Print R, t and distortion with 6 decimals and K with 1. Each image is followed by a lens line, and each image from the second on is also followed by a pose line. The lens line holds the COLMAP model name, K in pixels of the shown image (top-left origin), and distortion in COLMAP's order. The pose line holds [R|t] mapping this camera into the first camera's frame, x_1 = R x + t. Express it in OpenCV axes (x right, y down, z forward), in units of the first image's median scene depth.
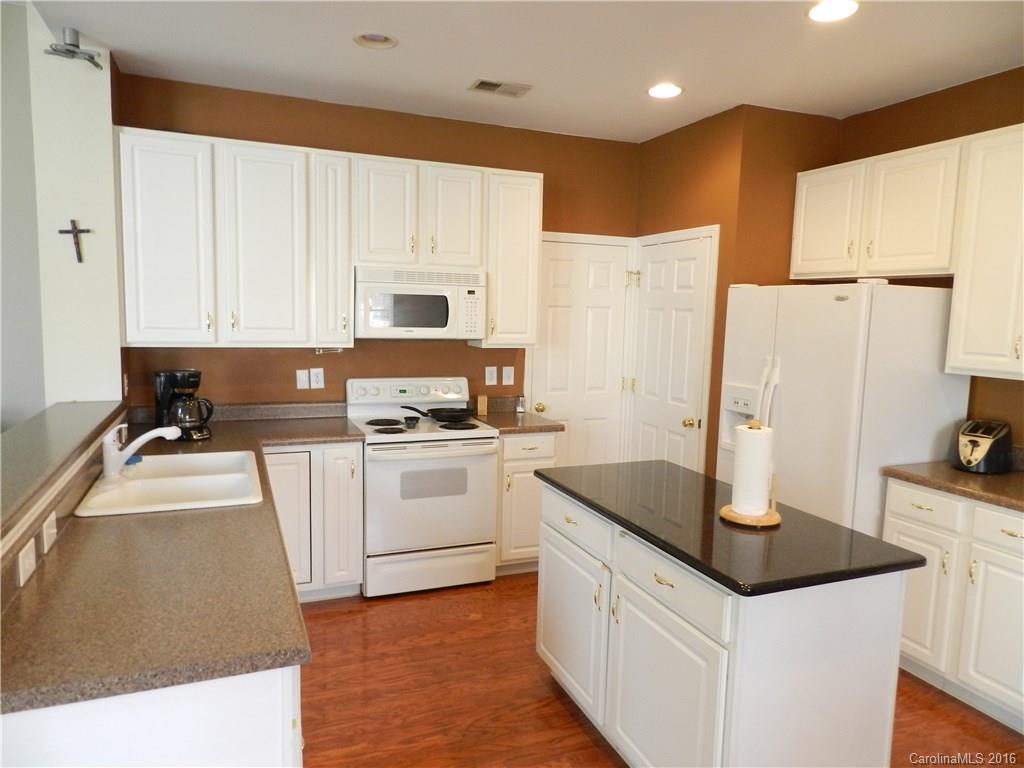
lens RADIAL K [[687.2, 0, 507.5], [0, 687.2, 389.7], [0, 0, 1]] dist [0.012236, -0.005697]
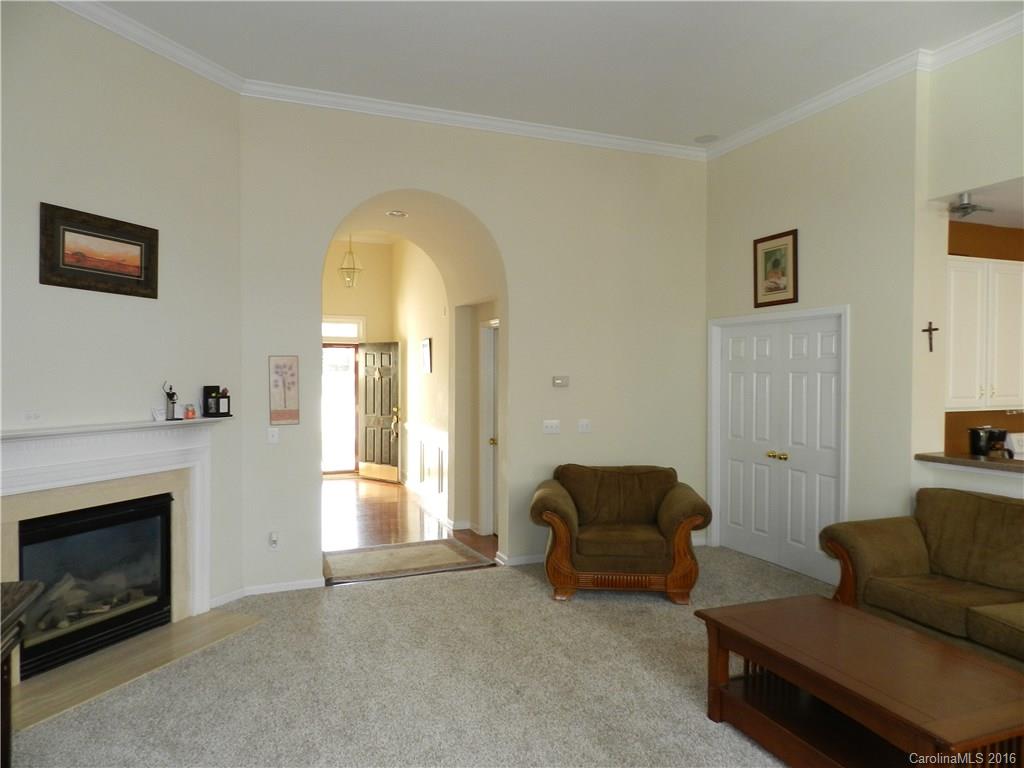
lens RADIAL K [[687.2, 0, 518.3], [0, 687.2, 385.9], [0, 0, 1]] dist [0.012236, -0.005697]
pose [[0.999576, -0.028900, -0.003658, -1.207096], [0.028387, 0.994542, -0.100405, -0.000781], [0.006540, 0.100259, 0.994940, -0.312762]]
